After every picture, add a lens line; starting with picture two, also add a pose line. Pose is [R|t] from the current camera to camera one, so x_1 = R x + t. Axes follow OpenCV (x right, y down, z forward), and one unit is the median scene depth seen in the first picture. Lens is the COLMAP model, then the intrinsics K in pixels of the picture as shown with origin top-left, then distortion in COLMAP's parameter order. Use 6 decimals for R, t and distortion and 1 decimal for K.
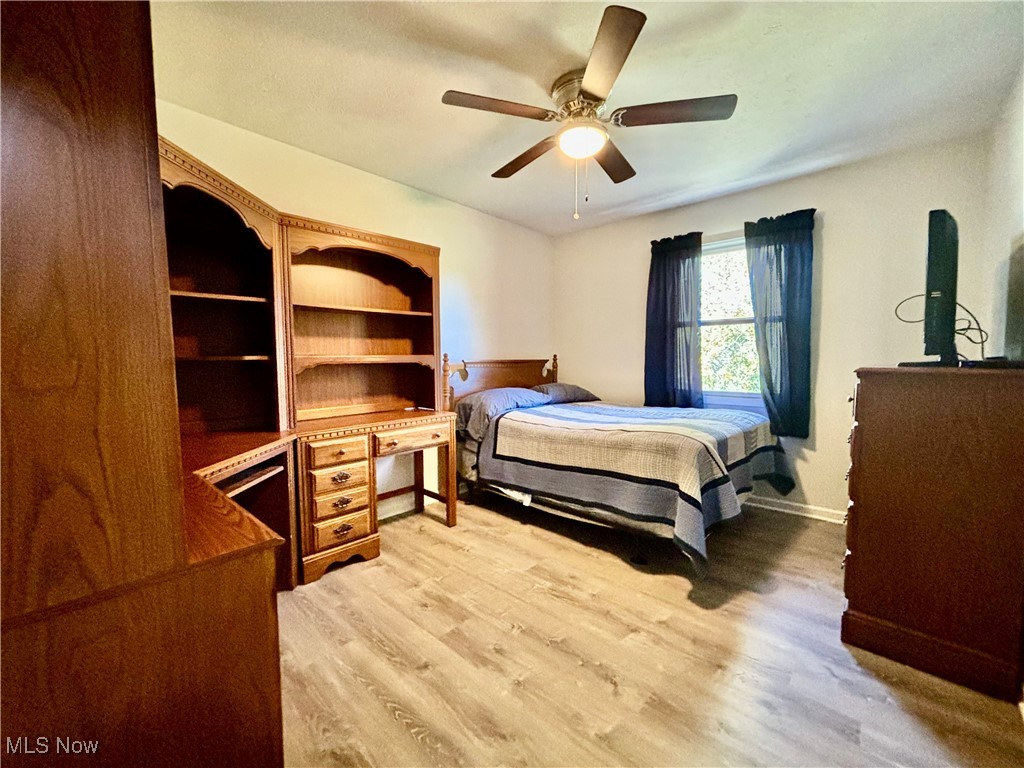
lens RADIAL K [[410.9, 0, 510.4], [0, 410.9, 385.5], [0, 0, 1]] dist [0.000632, -0.000053]
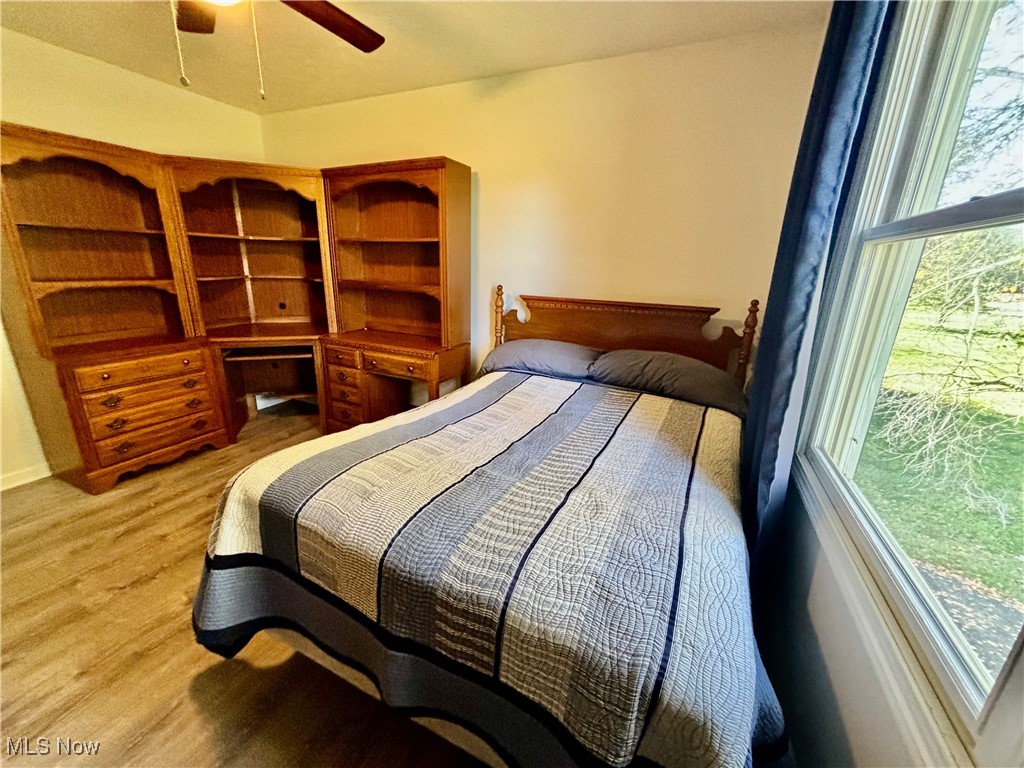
lens RADIAL K [[410.9, 0, 510.4], [0, 410.9, 385.5], [0, 0, 1]] dist [0.000632, -0.000053]
pose [[0.299905, 0.286866, -0.909816, 0.814237], [-0.095915, 0.957951, 0.270426, -0.133104], [0.949135, 0.006163, 0.314809, 0.921159]]
